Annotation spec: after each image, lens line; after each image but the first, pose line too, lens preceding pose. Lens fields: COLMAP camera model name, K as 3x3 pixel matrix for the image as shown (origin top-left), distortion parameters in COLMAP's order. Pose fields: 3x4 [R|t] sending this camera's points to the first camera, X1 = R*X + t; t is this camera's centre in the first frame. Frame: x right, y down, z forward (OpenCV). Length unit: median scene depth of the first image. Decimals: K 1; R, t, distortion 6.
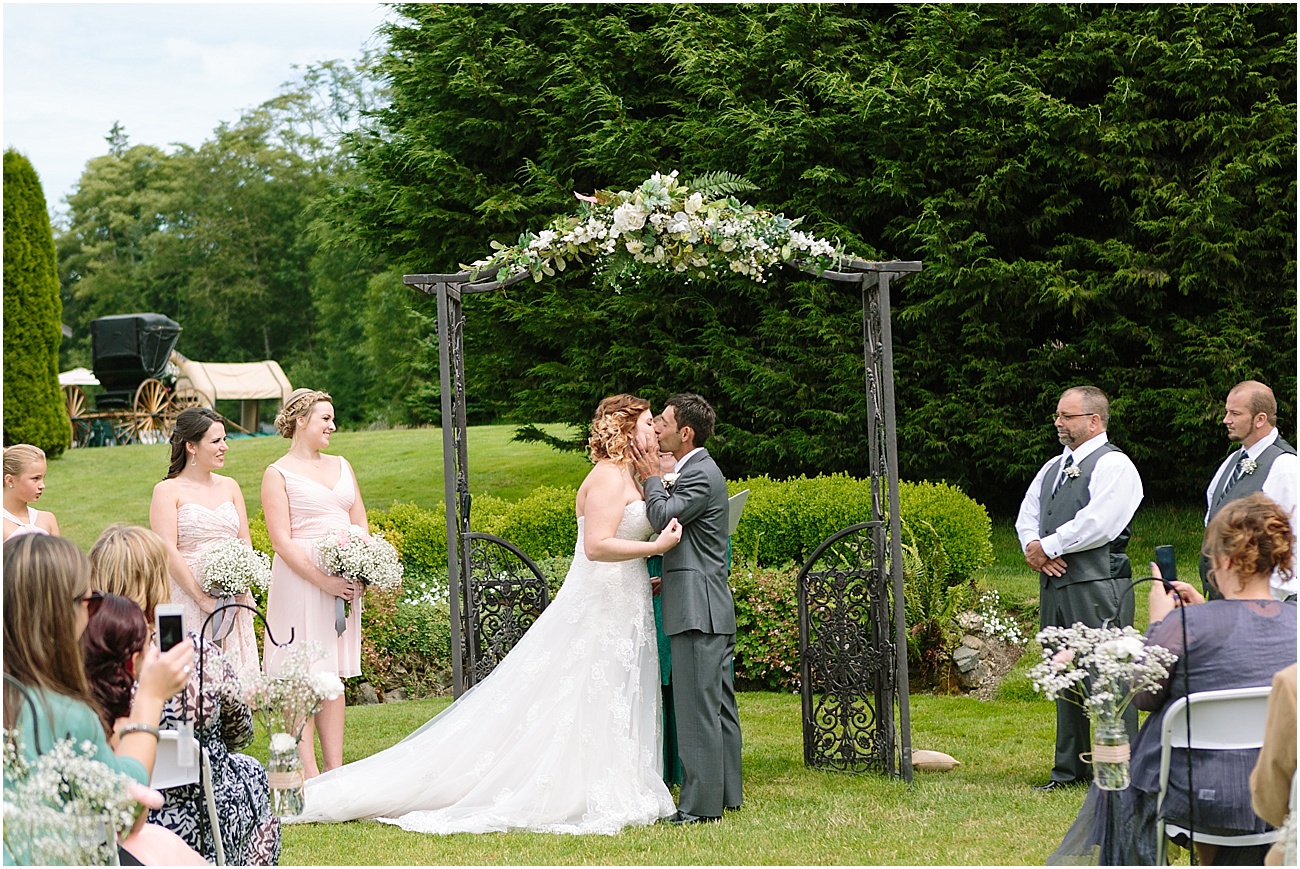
lens RADIAL K [[2020.9, 0, 650.0], [0, 2020.9, 434.5], [0, 0, 1]] dist [0.002650, -0.003439]
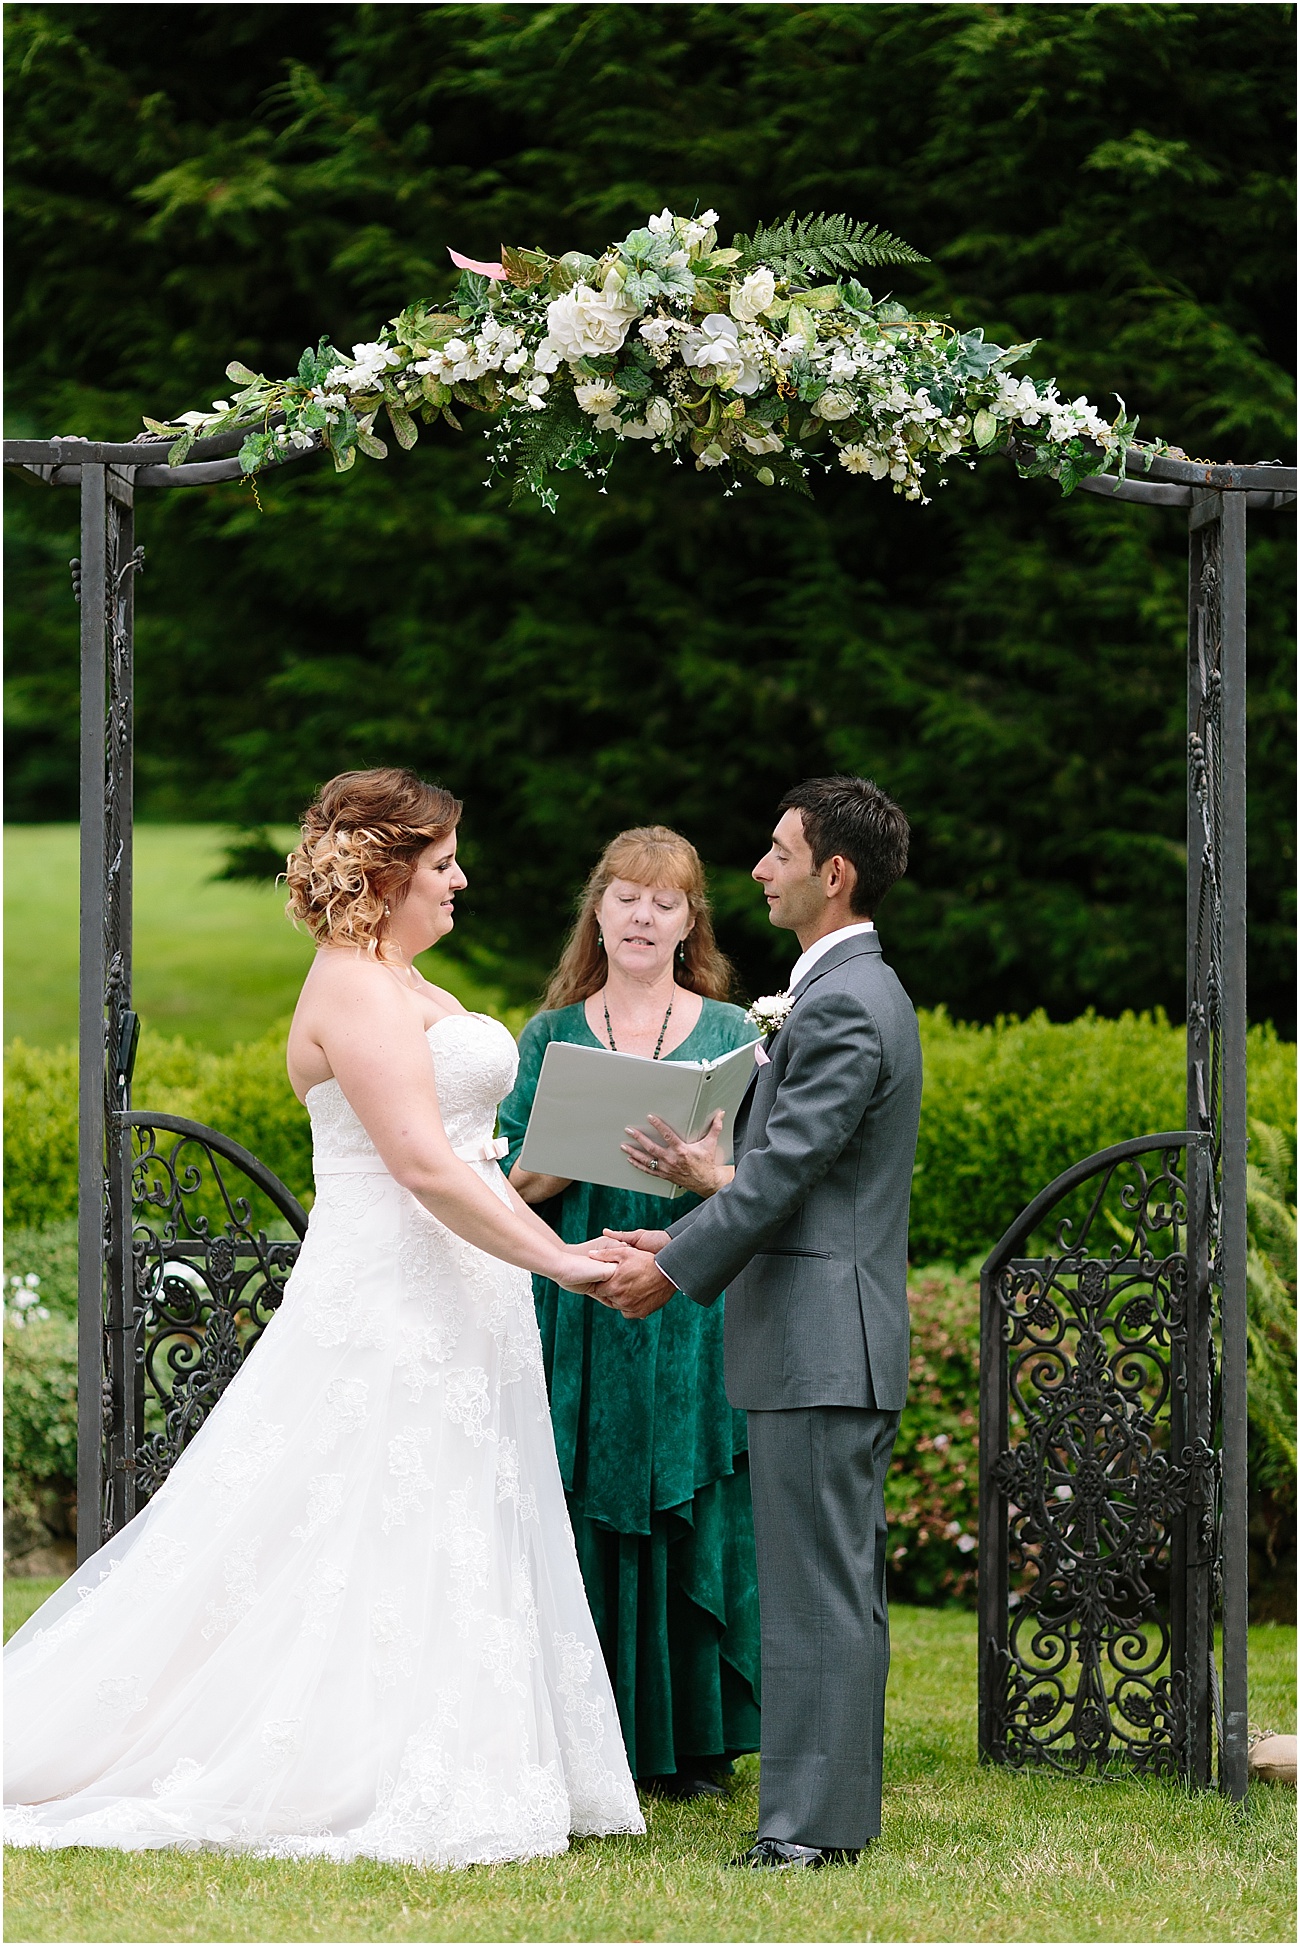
lens RADIAL K [[9840.8, 0, 650.0], [0, 9840.8, 973.0], [0, 0, 1]] dist [-1.160763, -0.286695]
pose [[0.998951, 0.045776, 0.000914, 0.005867], [-0.045782, 0.998920, 0.007923, 0.002503], [-0.000550, -0.007956, 0.999968, -0.874295]]
